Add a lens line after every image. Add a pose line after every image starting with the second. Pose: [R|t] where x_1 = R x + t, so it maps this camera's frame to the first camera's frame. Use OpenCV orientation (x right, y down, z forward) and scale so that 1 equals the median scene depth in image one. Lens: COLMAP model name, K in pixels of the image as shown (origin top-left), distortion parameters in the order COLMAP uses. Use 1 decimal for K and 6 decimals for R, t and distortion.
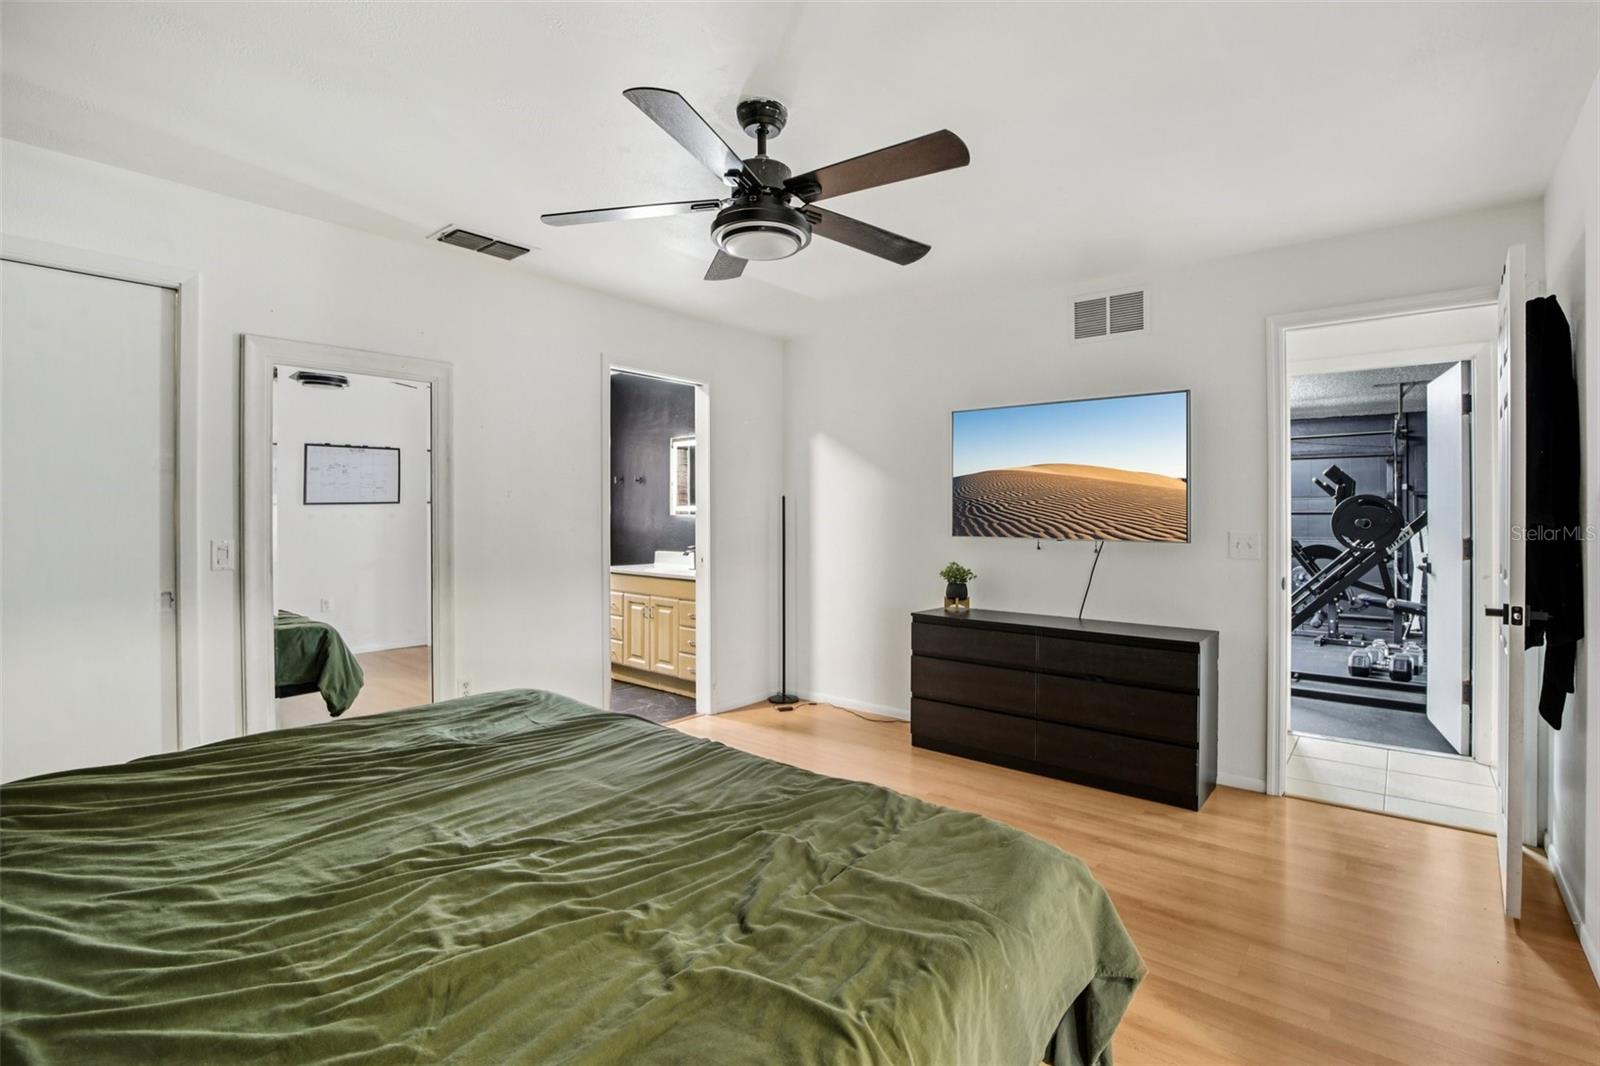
lens RADIAL K [[745.1, 0, 803.5], [0, 745.1, 515.0], [0, 0, 1]] dist [-0.019124, -0.000162]
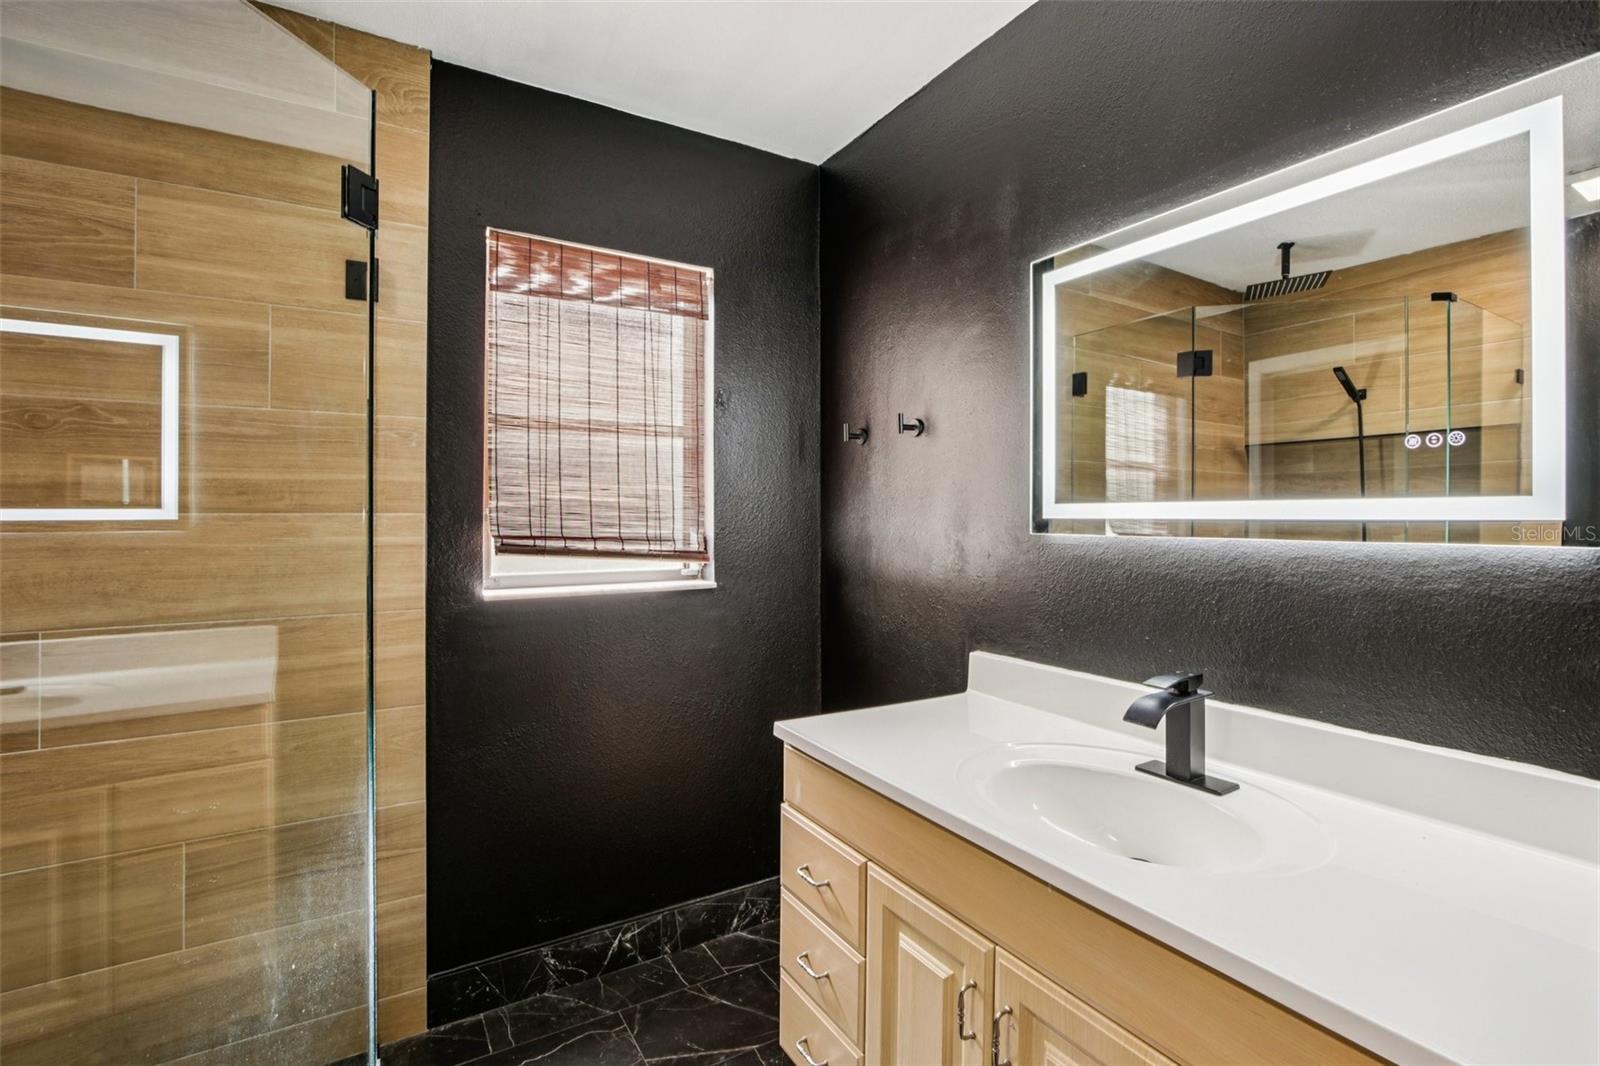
lens RADIAL K [[744.9, 0, 819.1], [0, 744.9, 522.7], [0, 0, 1]] dist [-0.010858, 0.000340]
pose [[0.953803, 0.003671, -0.300409, -0.168614], [-0.002619, 0.999989, 0.003907, -0.004609], [0.300420, -0.002939, 0.953802, 0.700895]]
